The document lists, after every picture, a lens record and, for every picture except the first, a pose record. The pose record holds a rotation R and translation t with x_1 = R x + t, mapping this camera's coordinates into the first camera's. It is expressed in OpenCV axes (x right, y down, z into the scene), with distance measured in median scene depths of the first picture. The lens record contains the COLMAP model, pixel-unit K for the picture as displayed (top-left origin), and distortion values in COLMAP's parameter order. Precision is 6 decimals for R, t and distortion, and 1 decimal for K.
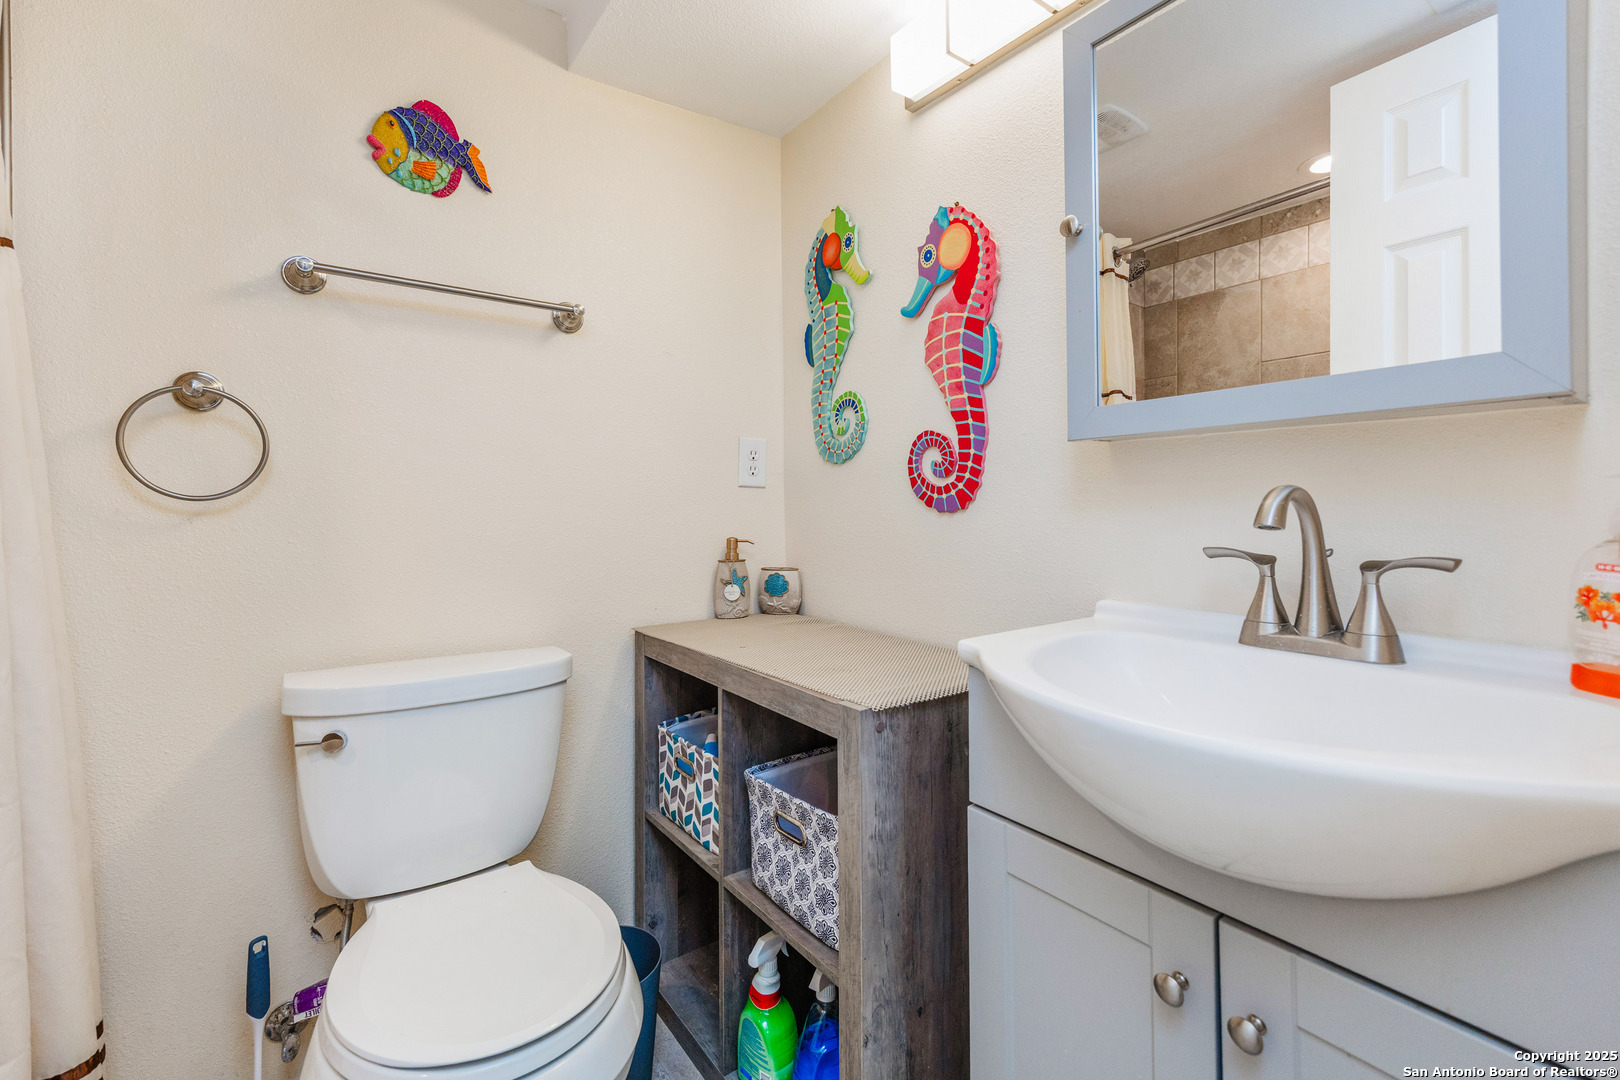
lens RADIAL K [[713.6, 0, 815.3], [0, 713.6, 510.0], [0, 0, 1]] dist [0.032059, -0.000729]
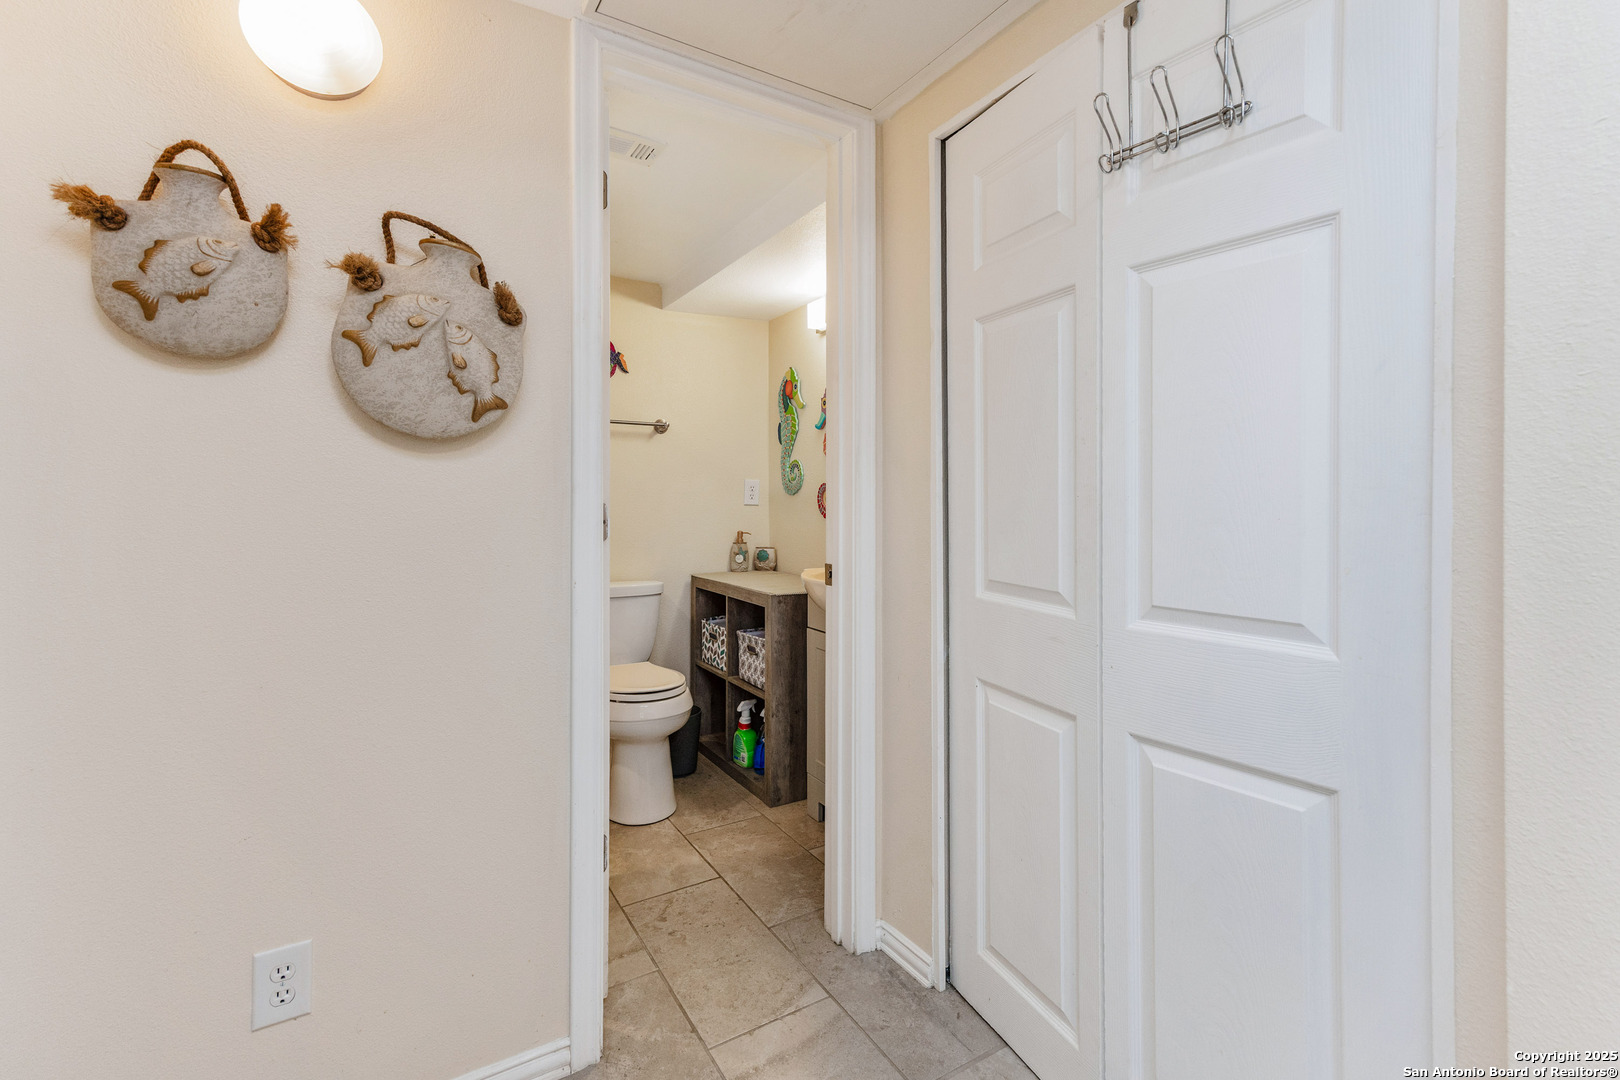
lens RADIAL K [[713.6, 0, 823.2], [0, 713.6, 507.2], [0, 0, 1]] dist [0.032059, -0.000729]
pose [[0.997468, 0.008480, -0.070606, 0.284121], [-0.008082, 0.999950, 0.005913, -0.046000], [0.070652, -0.005327, 0.997487, -1.074876]]
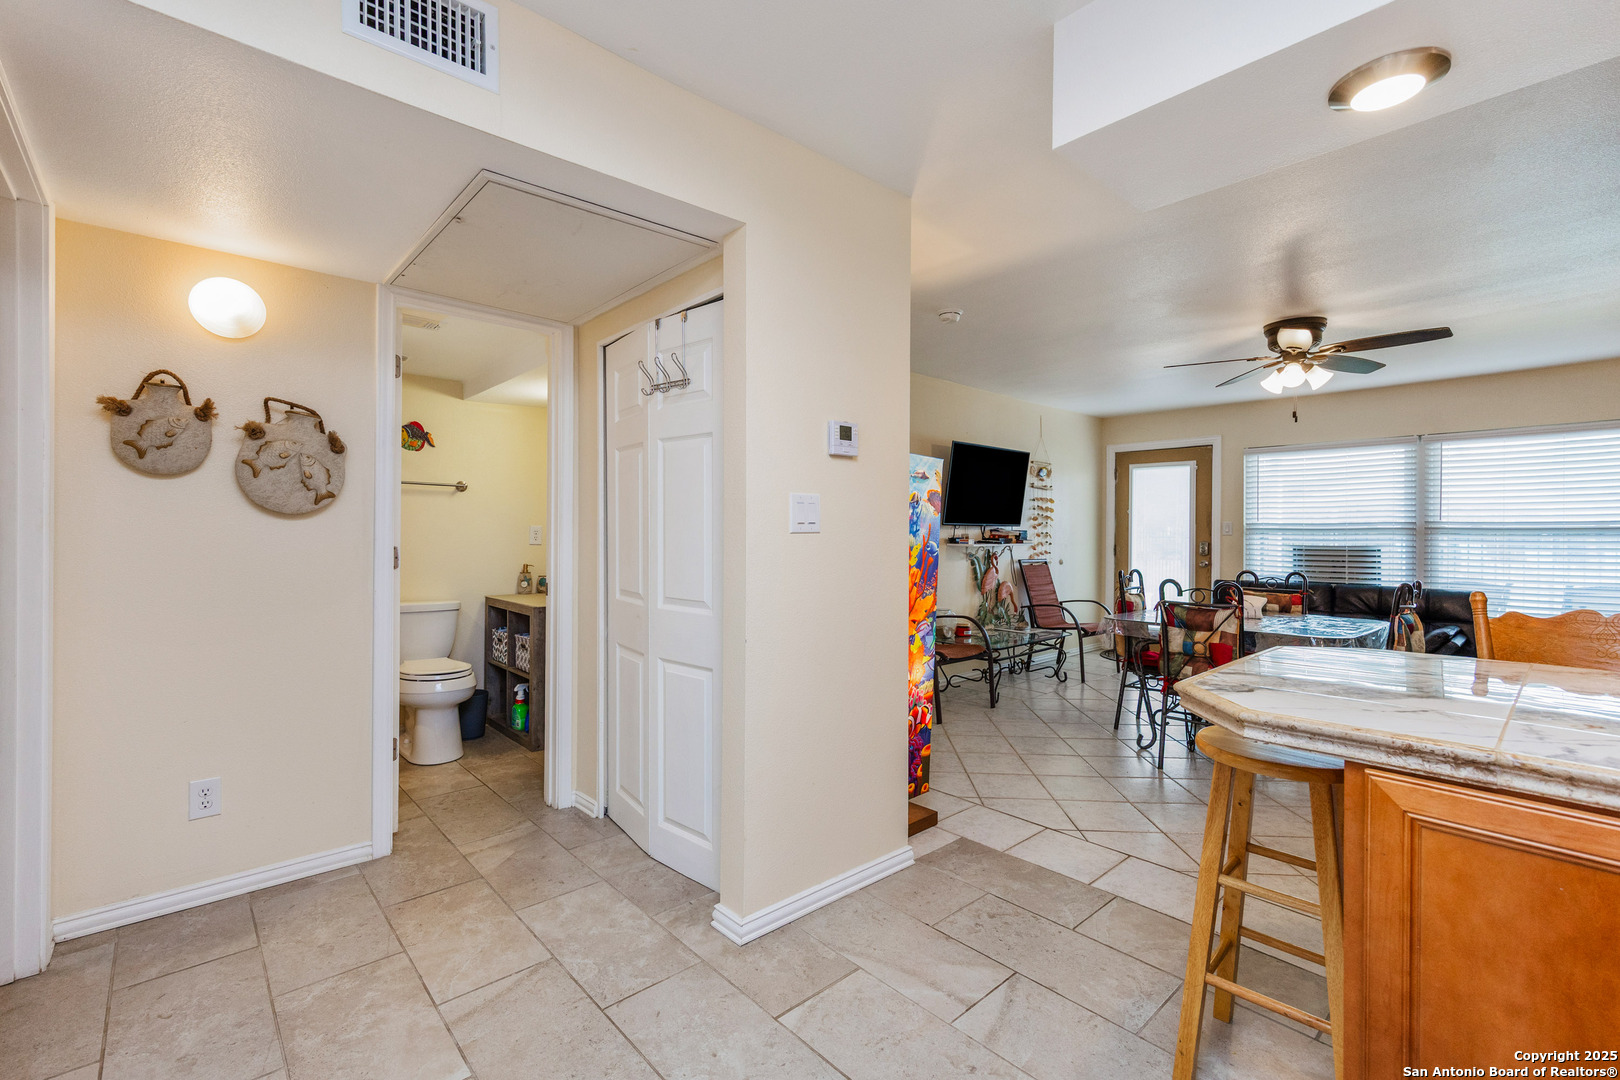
lens RADIAL K [[713.6, 0, 803.3], [0, 713.6, 541.8], [0, 0, 1]] dist [0.032059, -0.000729]
pose [[0.996018, 0.013819, 0.088070, 0.765959], [-0.014251, 0.999889, 0.004286, -0.079612], [-0.088001, -0.005524, 0.996105, -1.983384]]
